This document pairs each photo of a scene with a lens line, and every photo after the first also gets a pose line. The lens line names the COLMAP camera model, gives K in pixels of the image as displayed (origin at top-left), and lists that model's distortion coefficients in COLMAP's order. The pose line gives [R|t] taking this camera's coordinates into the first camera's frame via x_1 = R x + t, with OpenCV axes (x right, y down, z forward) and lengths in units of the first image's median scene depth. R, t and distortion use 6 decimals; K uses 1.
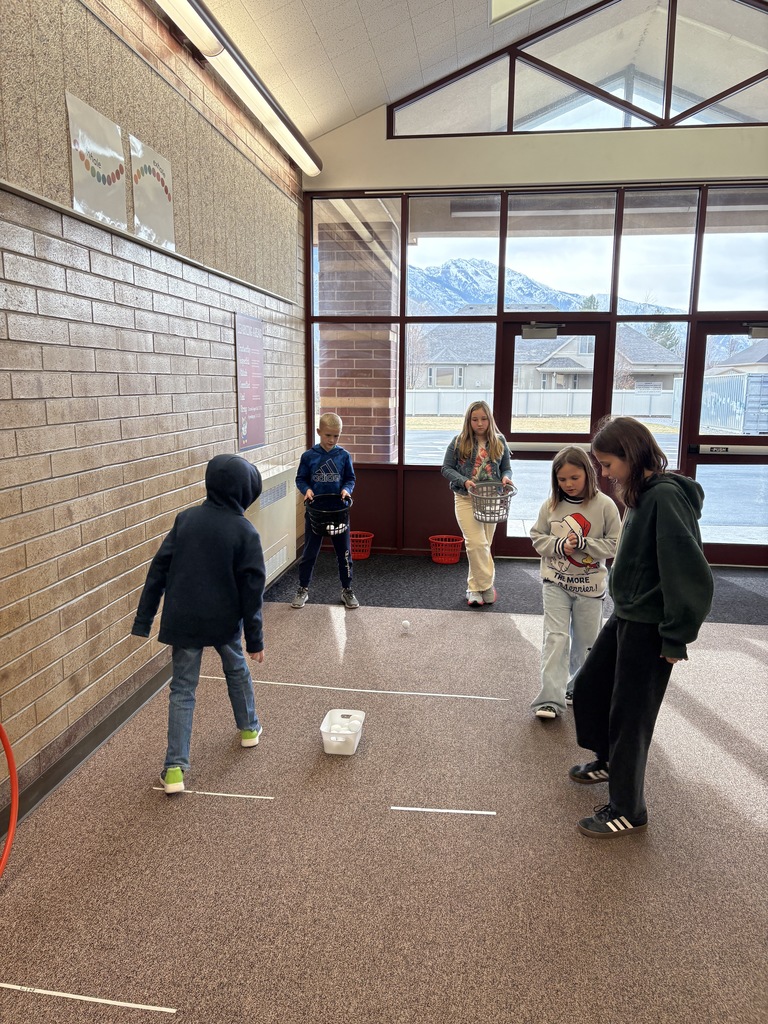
lens RADIAL K [[781.2, 0, 381.5], [0, 781.2, 511.2], [0, 0, 1]] dist [0.012073, -0.002458]
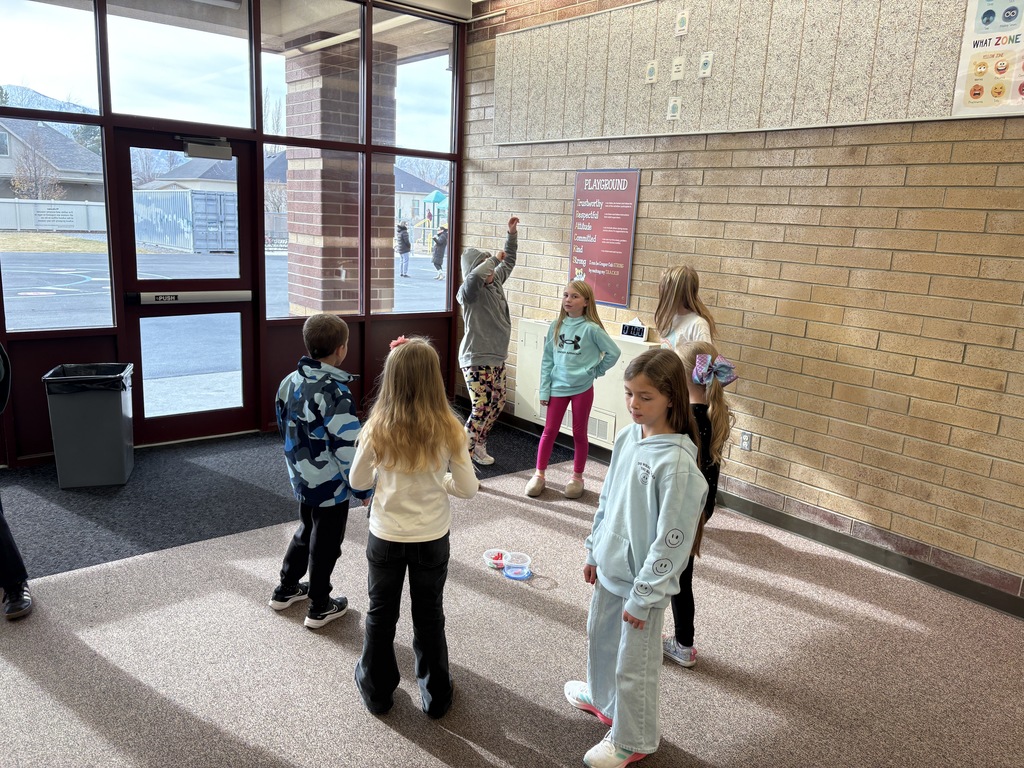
lens RADIAL K [[781.2, 0, 508.8], [0, 781.2, 382.6], [0, 0, 1]] dist [0.012073, -0.002458]
pose [[0.690964, -0.131209, 0.710882, 0.099781], [0.079791, 0.991224, 0.105397, -0.049995], [-0.718472, -0.016104, 0.695370, 0.207775]]
